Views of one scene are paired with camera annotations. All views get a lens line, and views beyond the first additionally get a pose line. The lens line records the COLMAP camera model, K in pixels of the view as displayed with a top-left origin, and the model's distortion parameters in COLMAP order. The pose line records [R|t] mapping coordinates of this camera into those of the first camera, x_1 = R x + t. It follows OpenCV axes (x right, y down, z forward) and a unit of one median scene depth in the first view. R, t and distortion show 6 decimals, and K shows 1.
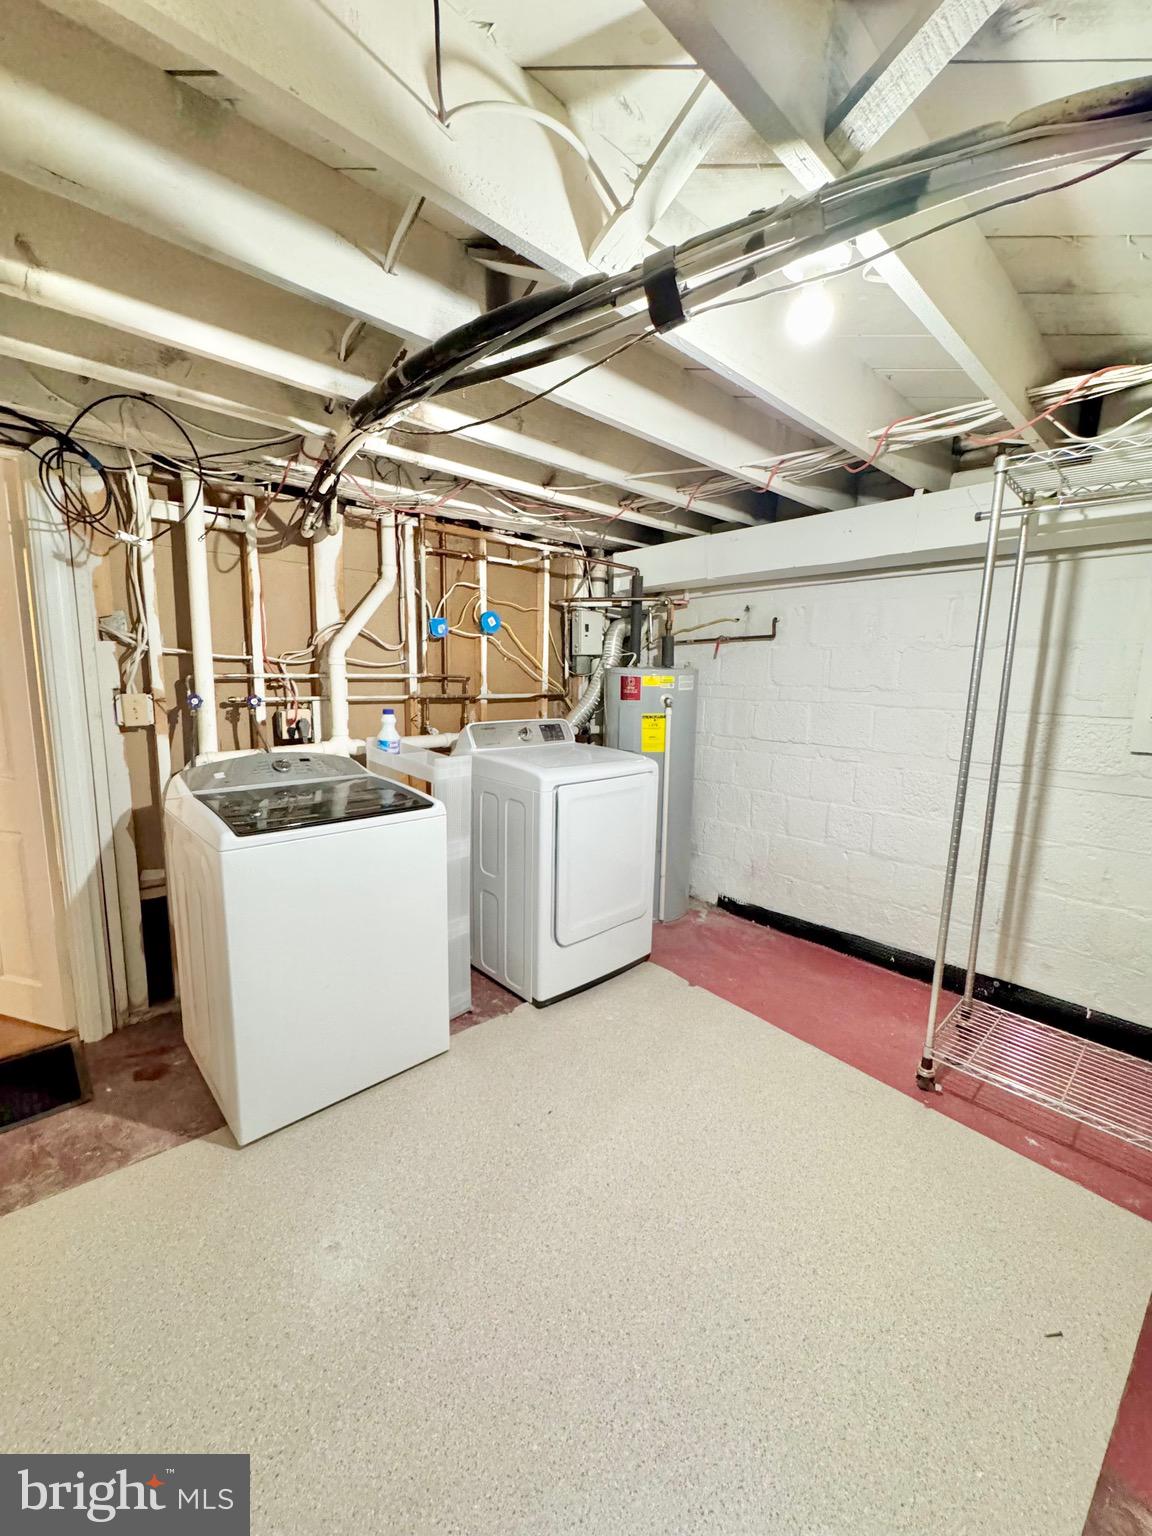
lens RADIAL K [[610.7, 0, 570.9], [0, 610.7, 767.1], [0, 0, 1]] dist [-0.002124, 0.000264]
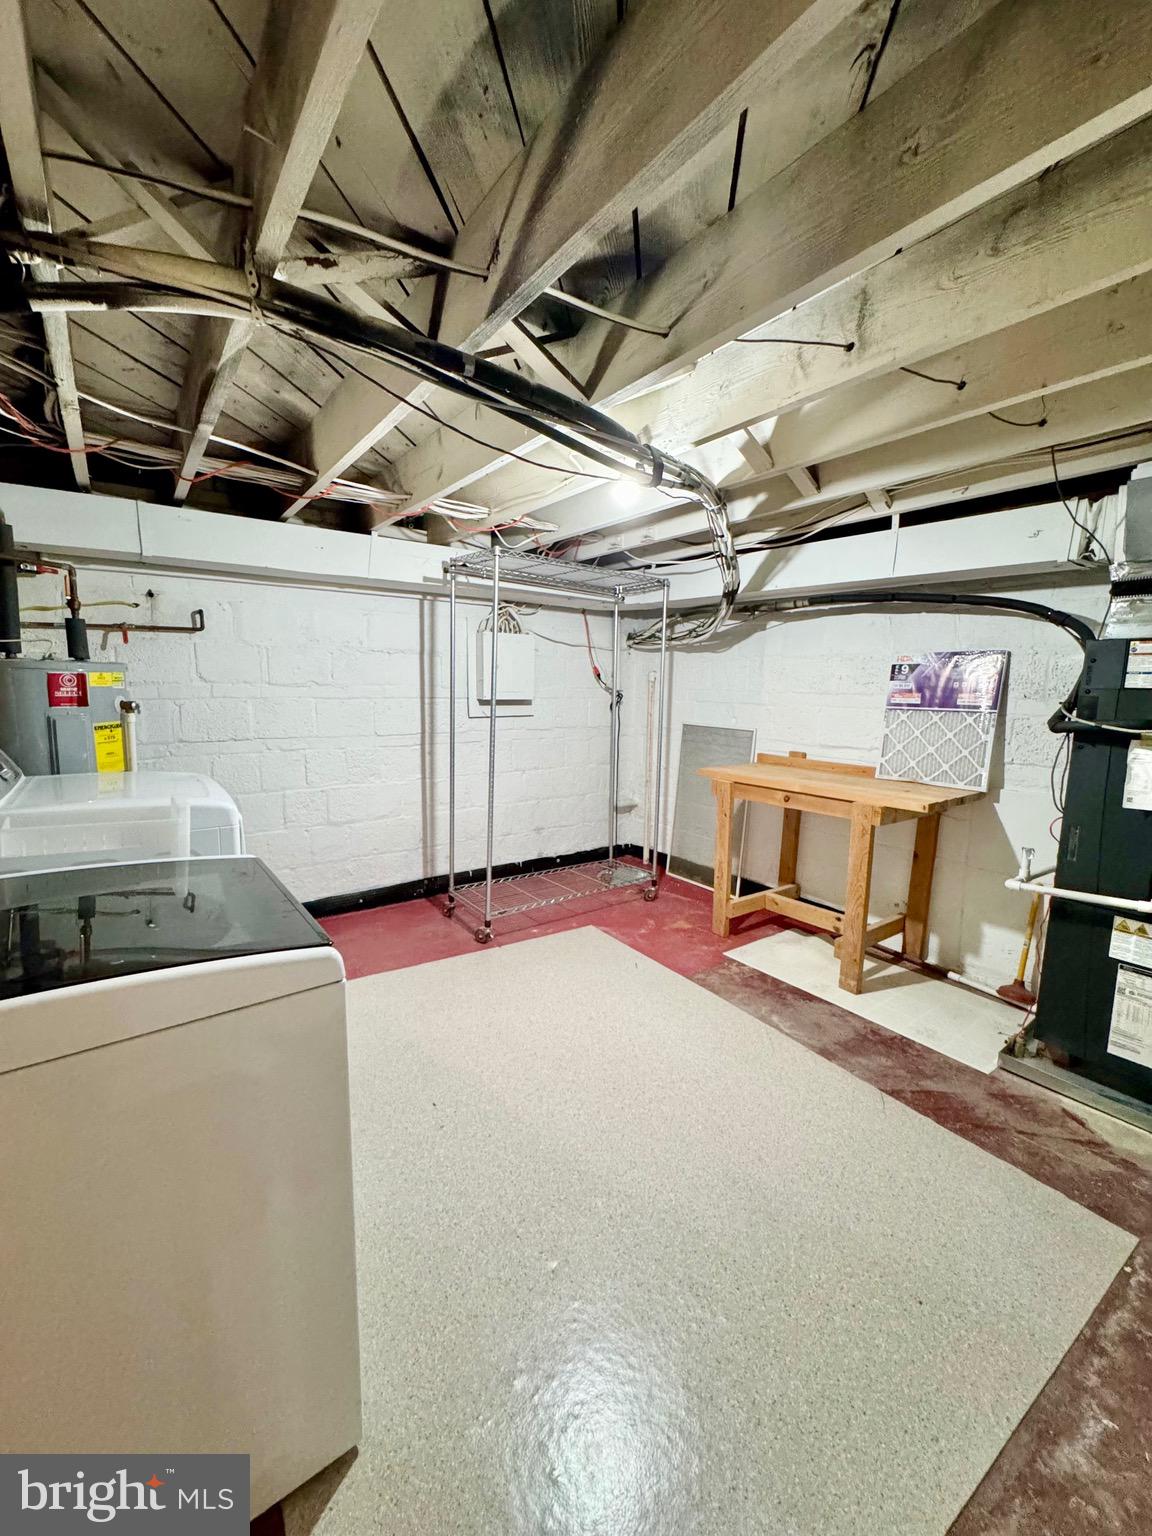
lens RADIAL K [[630.7, 0, 570.0], [0, 630.7, 767.8], [0, 0, 1]] dist [0.000248, 0.000612]
pose [[0.097928, -0.149910, 0.983838, -0.589941], [0.137693, 0.981123, 0.135791, -0.060713], [-0.985622, 0.122170, 0.116721, 0.357934]]
